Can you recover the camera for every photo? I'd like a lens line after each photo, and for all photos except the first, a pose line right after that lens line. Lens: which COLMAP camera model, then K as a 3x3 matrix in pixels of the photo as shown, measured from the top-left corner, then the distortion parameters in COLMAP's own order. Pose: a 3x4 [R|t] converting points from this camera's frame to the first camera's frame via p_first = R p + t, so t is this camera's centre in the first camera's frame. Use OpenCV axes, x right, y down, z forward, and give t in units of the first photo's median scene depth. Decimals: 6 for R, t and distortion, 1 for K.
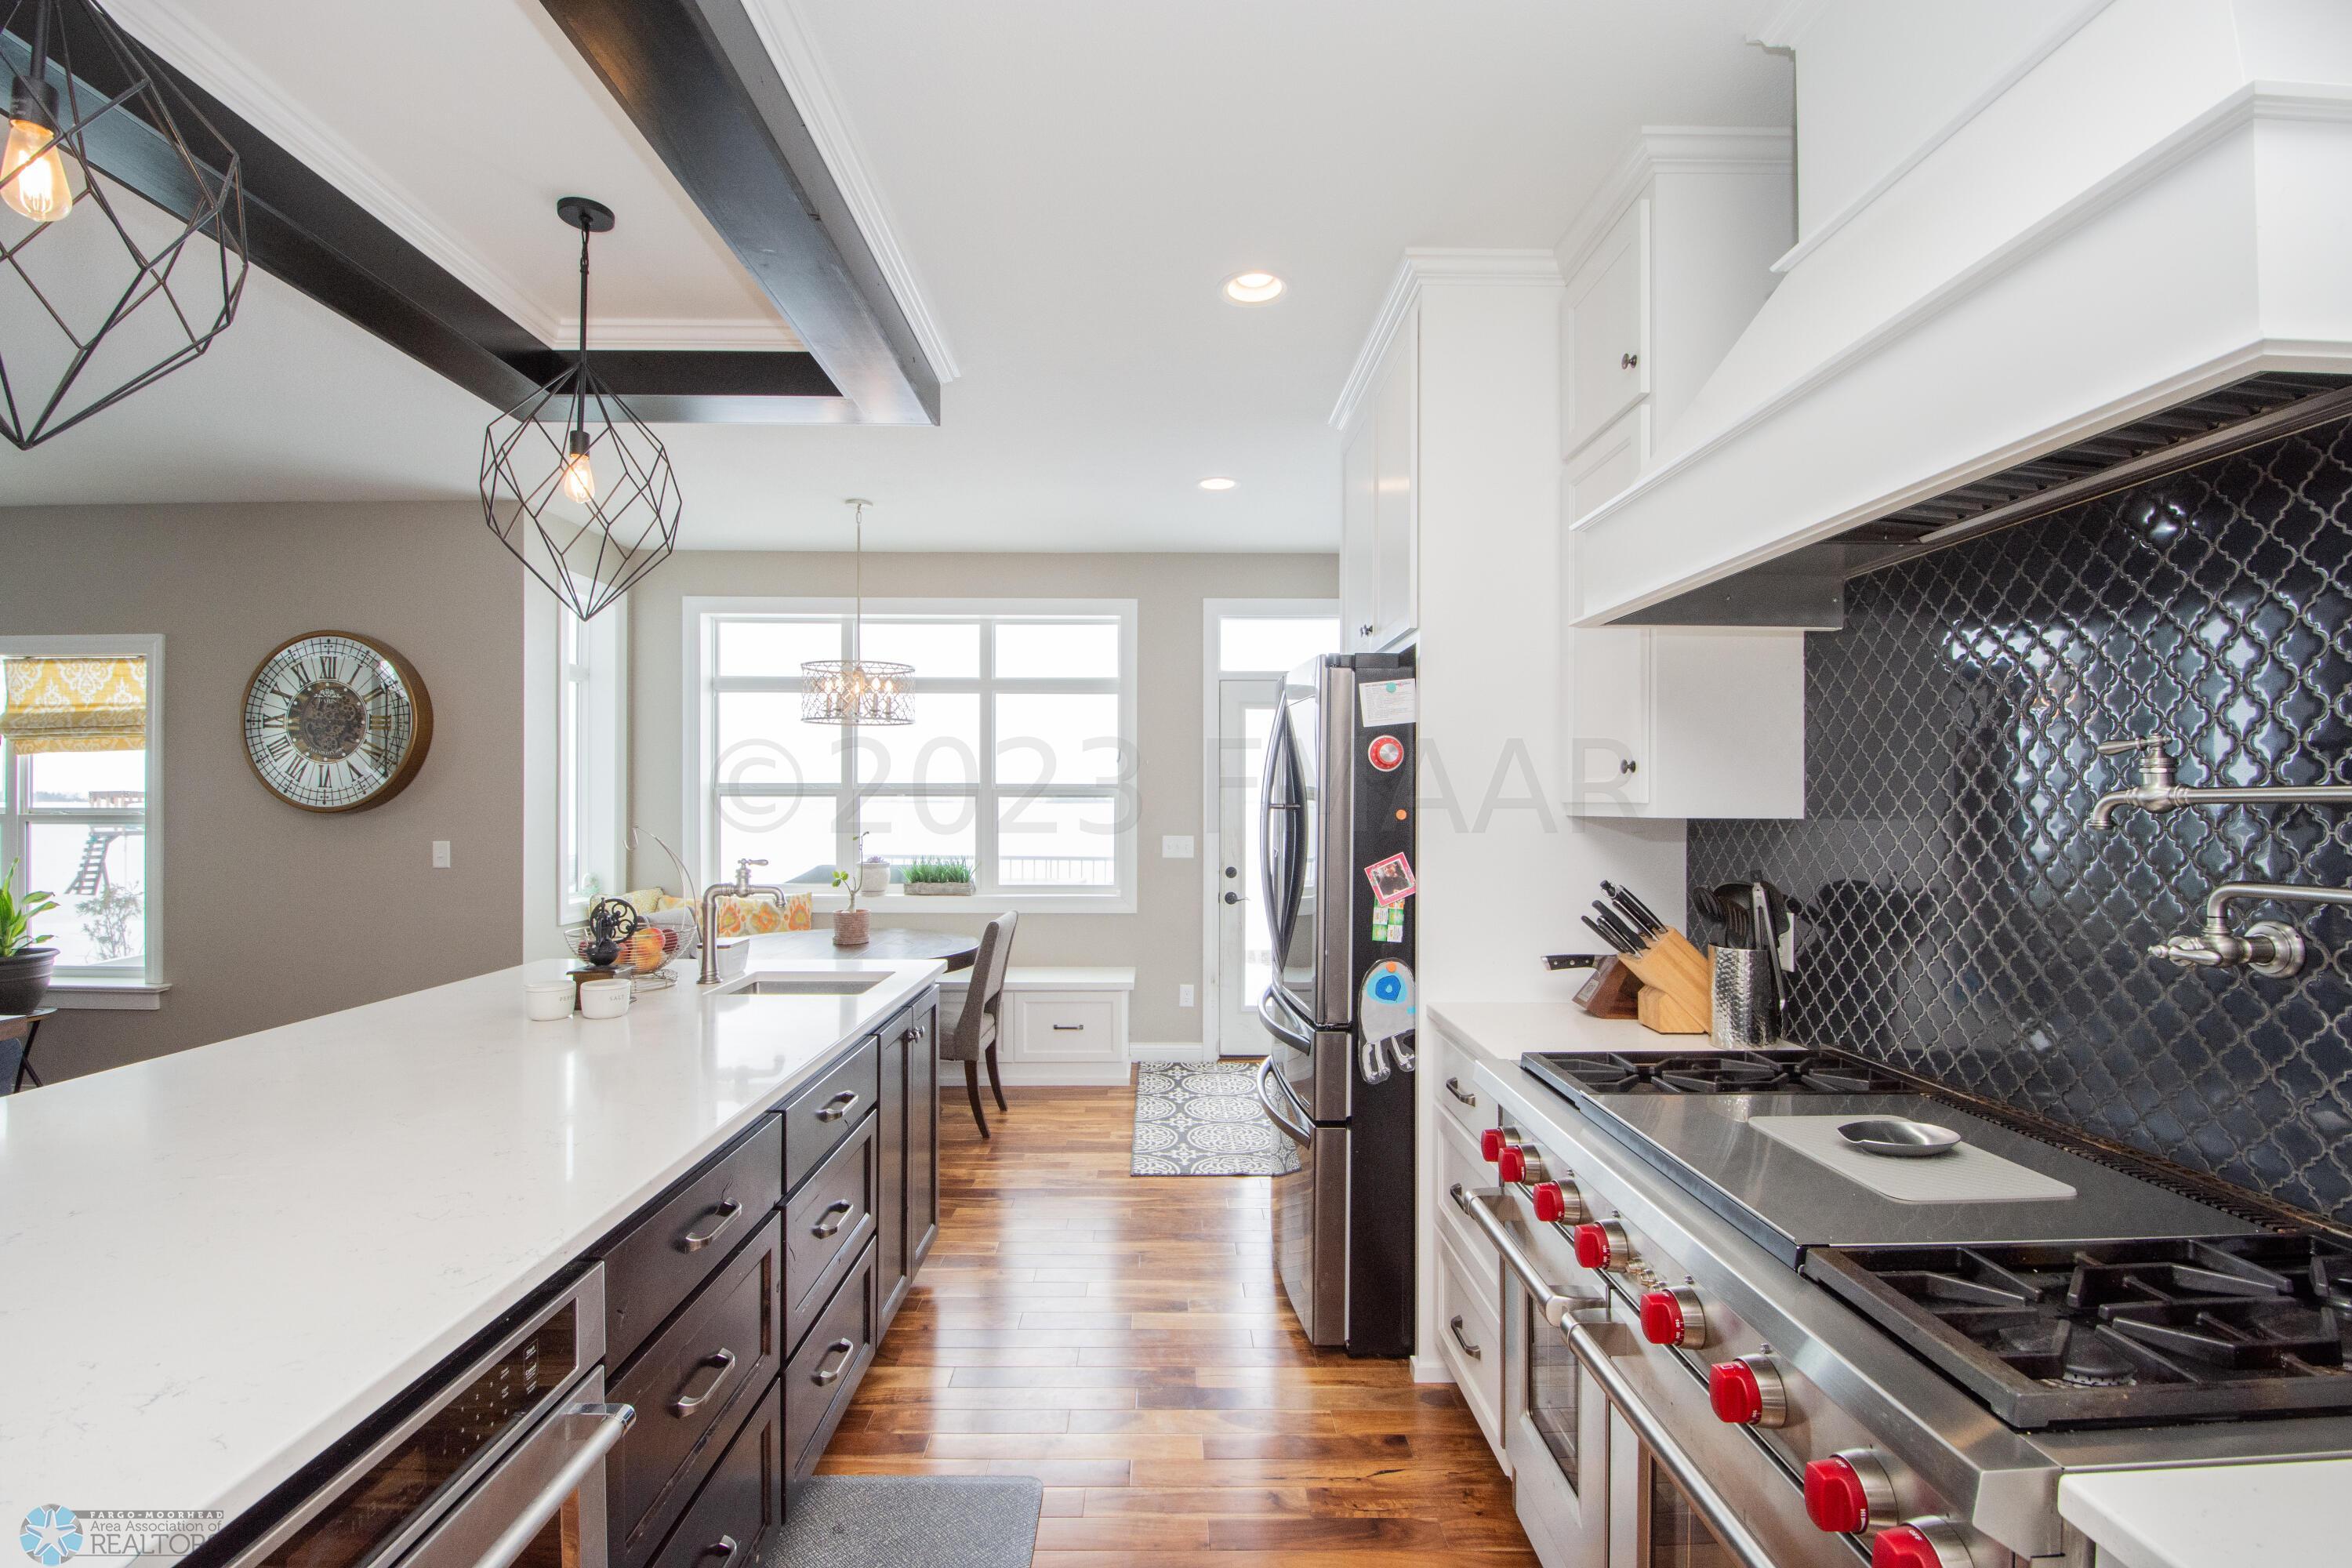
lens RADIAL K [[1030.6, 0, 1173.1], [0, 1030.6, 798.6], [0, 0, 1]] dist [-0.012504, -0.005271]
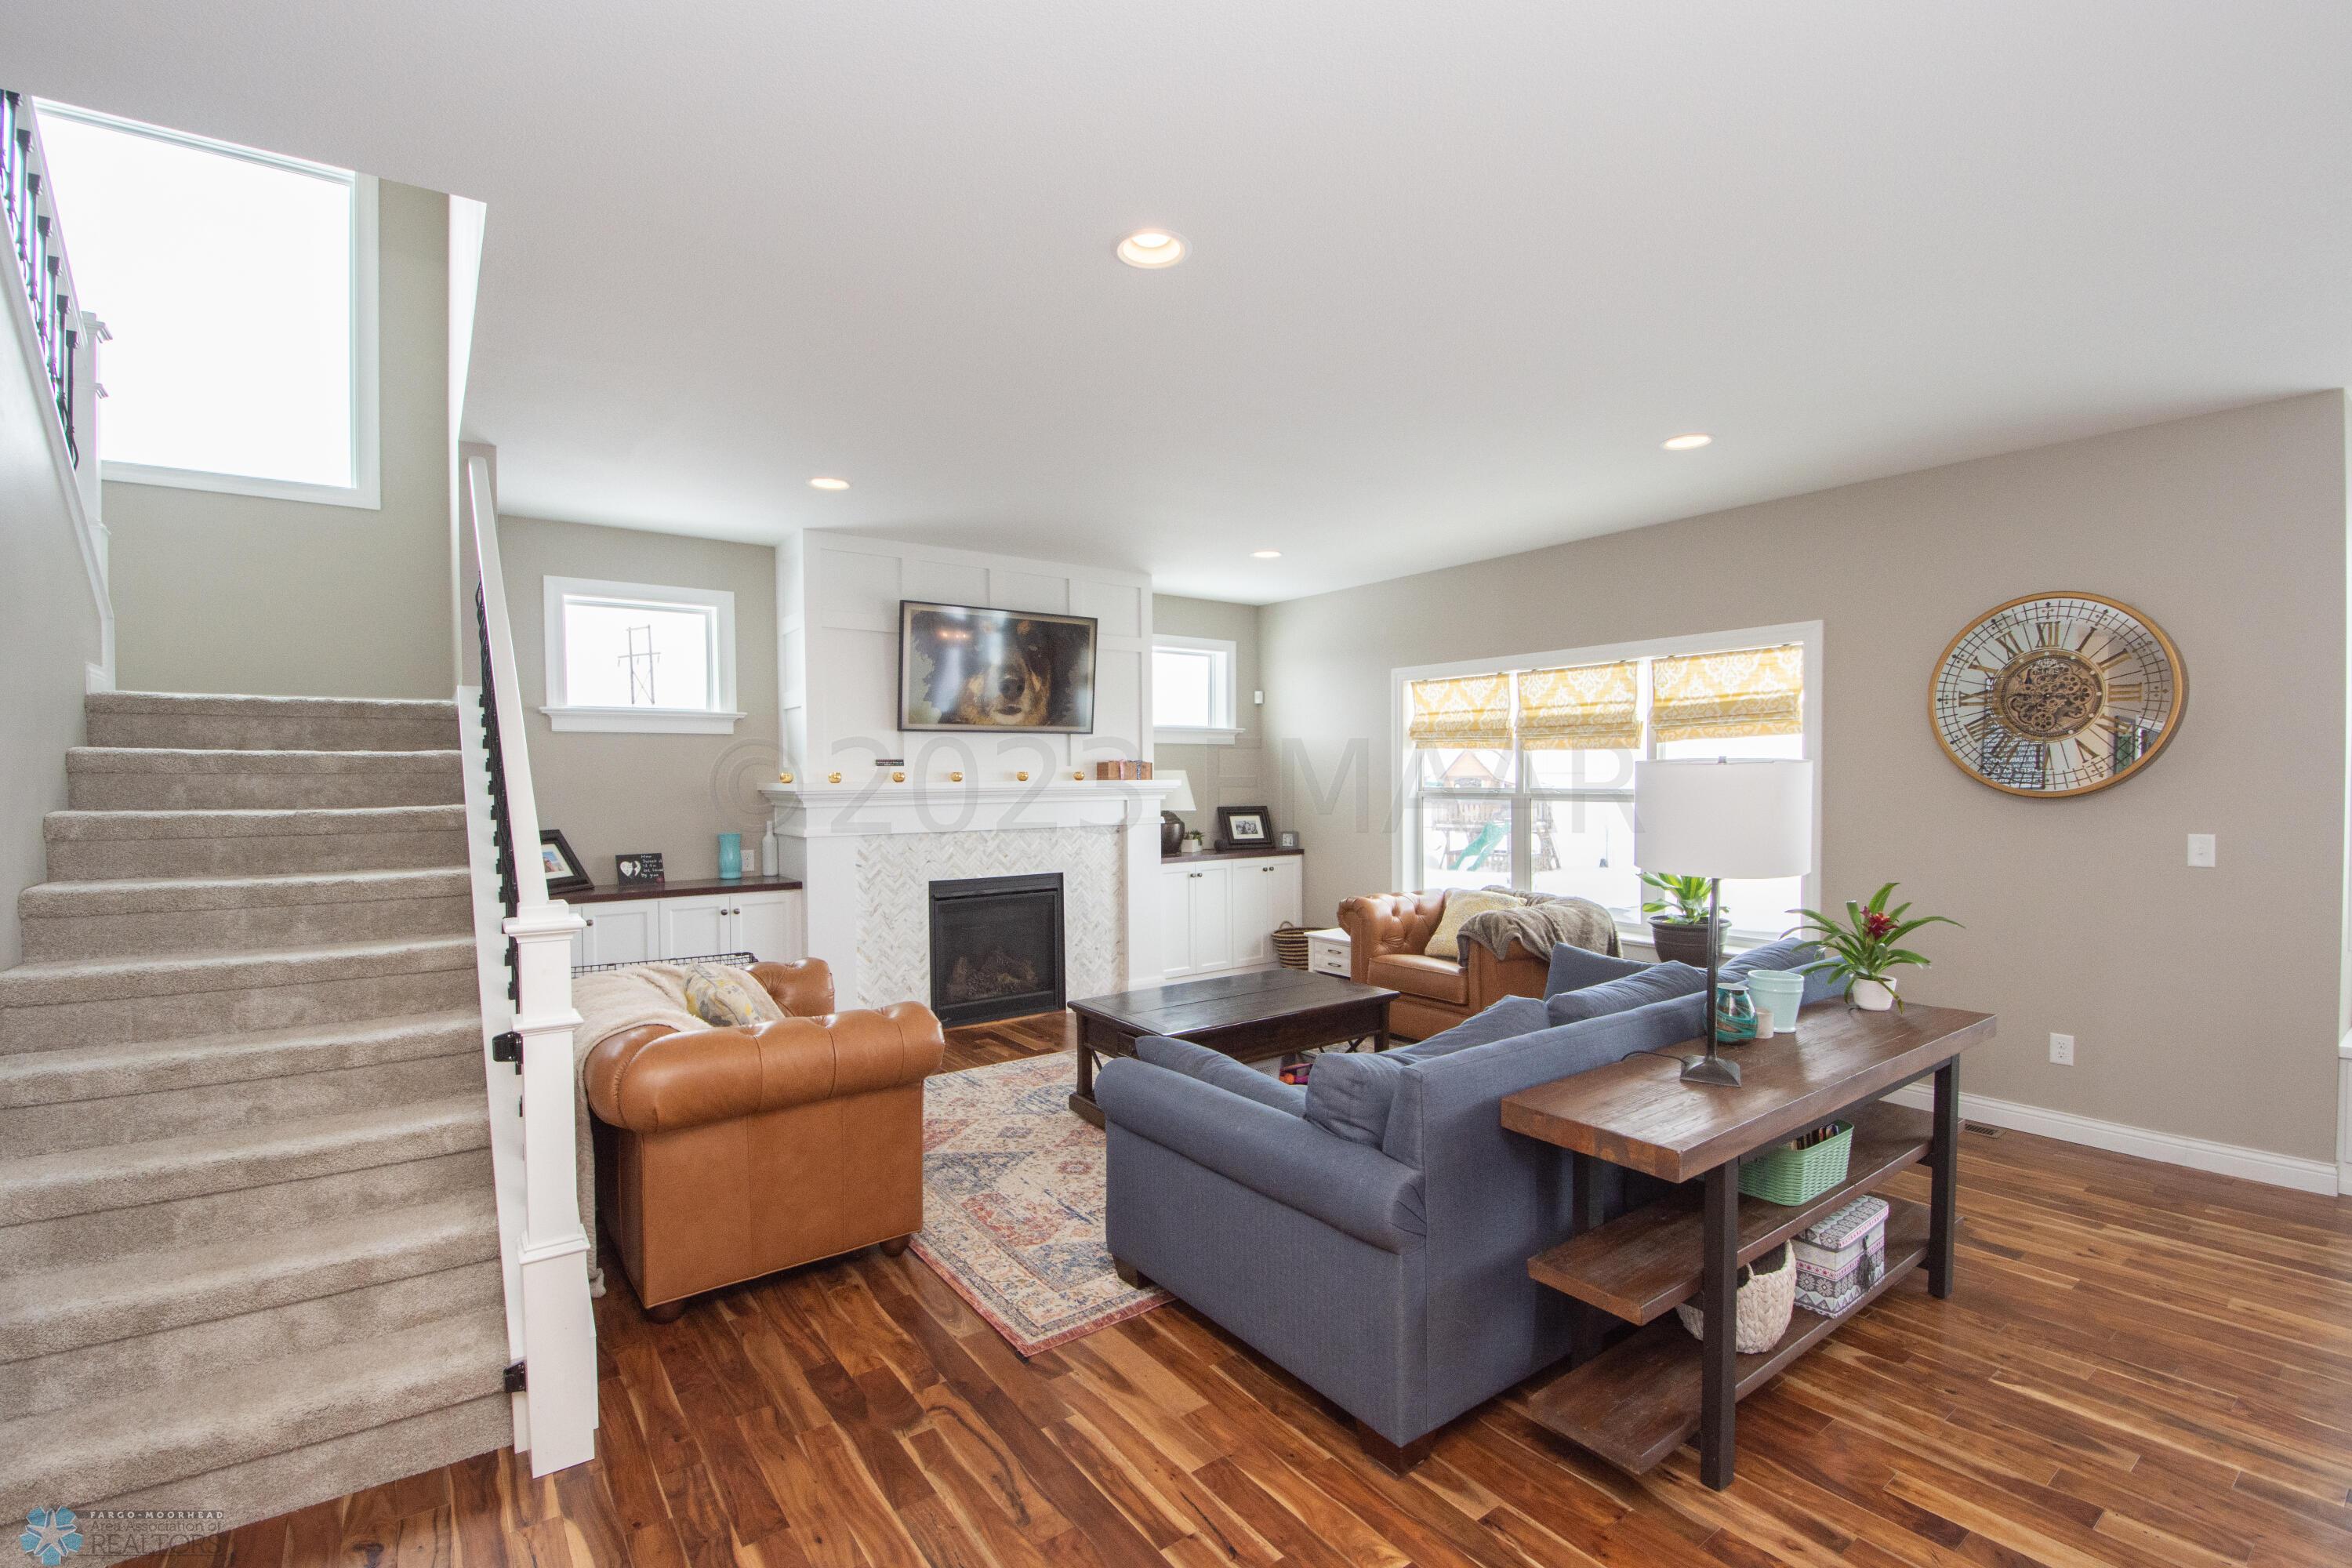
lens RADIAL K [[1030.6, 0, 1151.5], [0, 1030.6, 802.3], [0, 0, 1]] dist [-0.012504, -0.005271]
pose [[0.568772, 0.017025, -0.822319, -0.535221], [0.009334, 0.999588, 0.027151, -0.013873], [0.822442, -0.023118, 0.568378, -0.137560]]
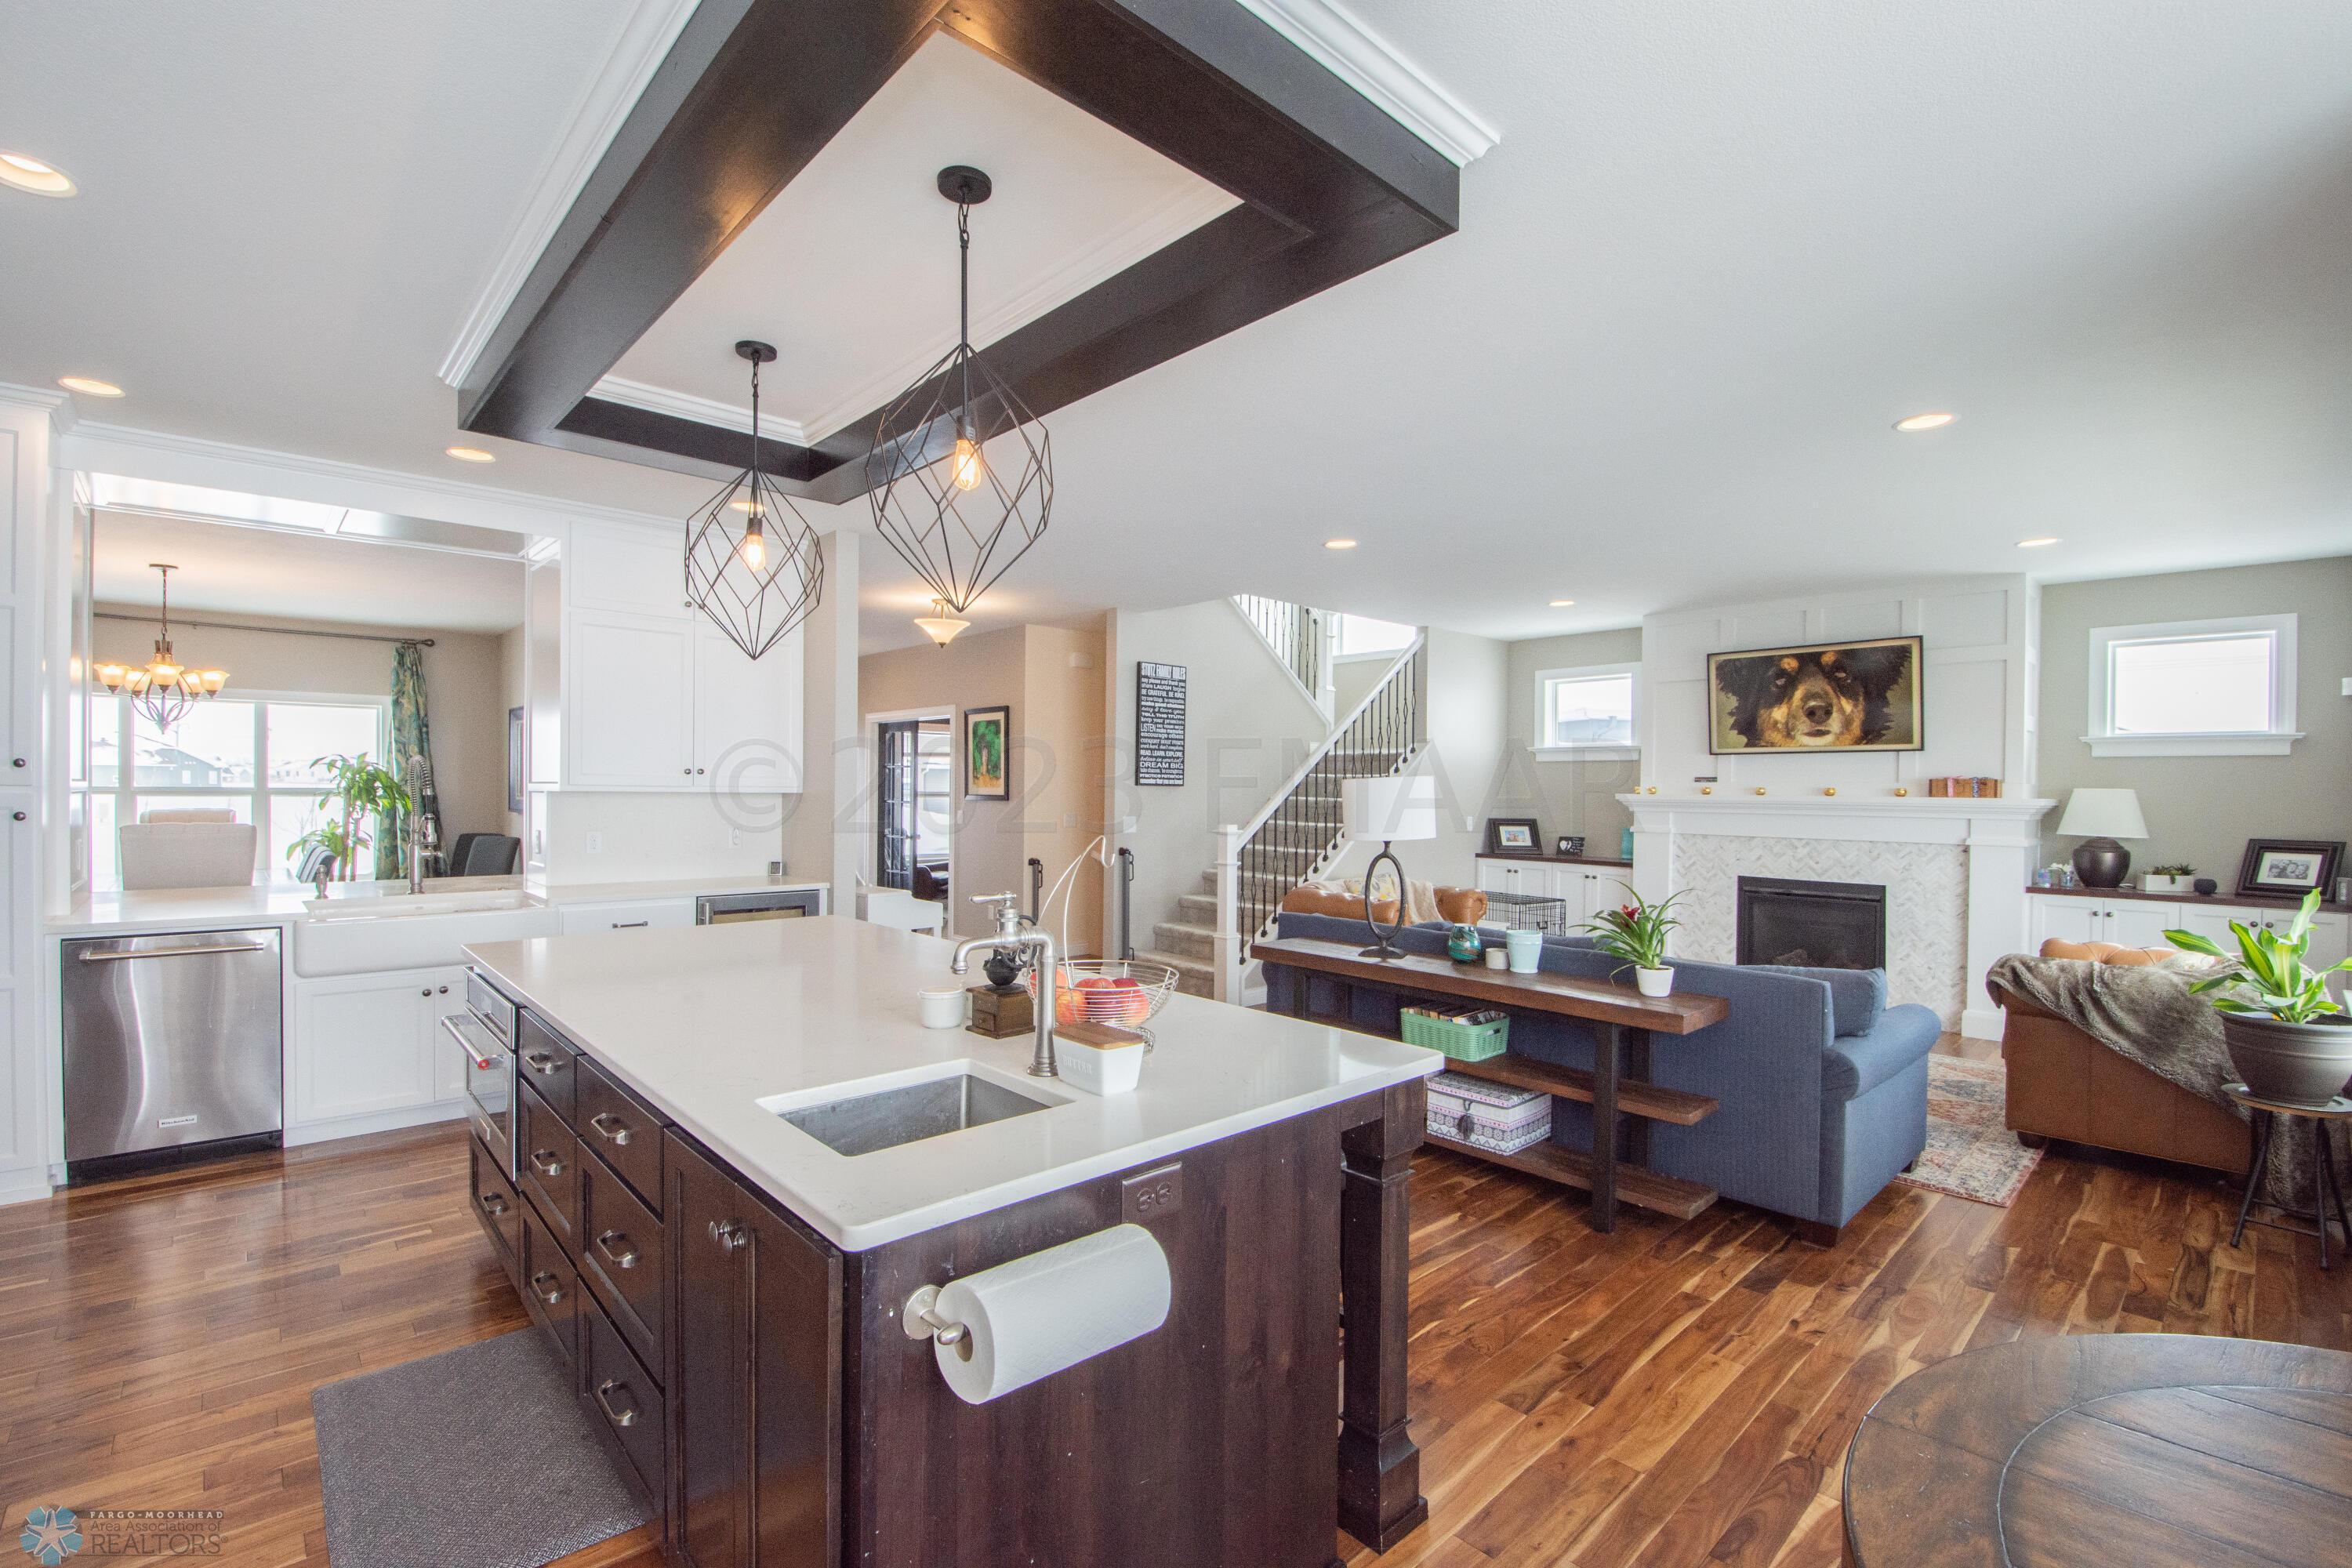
lens RADIAL K [[1030.6, 0, 1184.3], [0, 1030.6, 788.2], [0, 0, 1]] dist [-0.012504, -0.005271]
pose [[-0.730152, -0.009862, -0.683214, -0.050937], [-0.010294, 0.999941, -0.003434, -0.003529], [0.683208, 0.004525, -0.730210, 0.913407]]
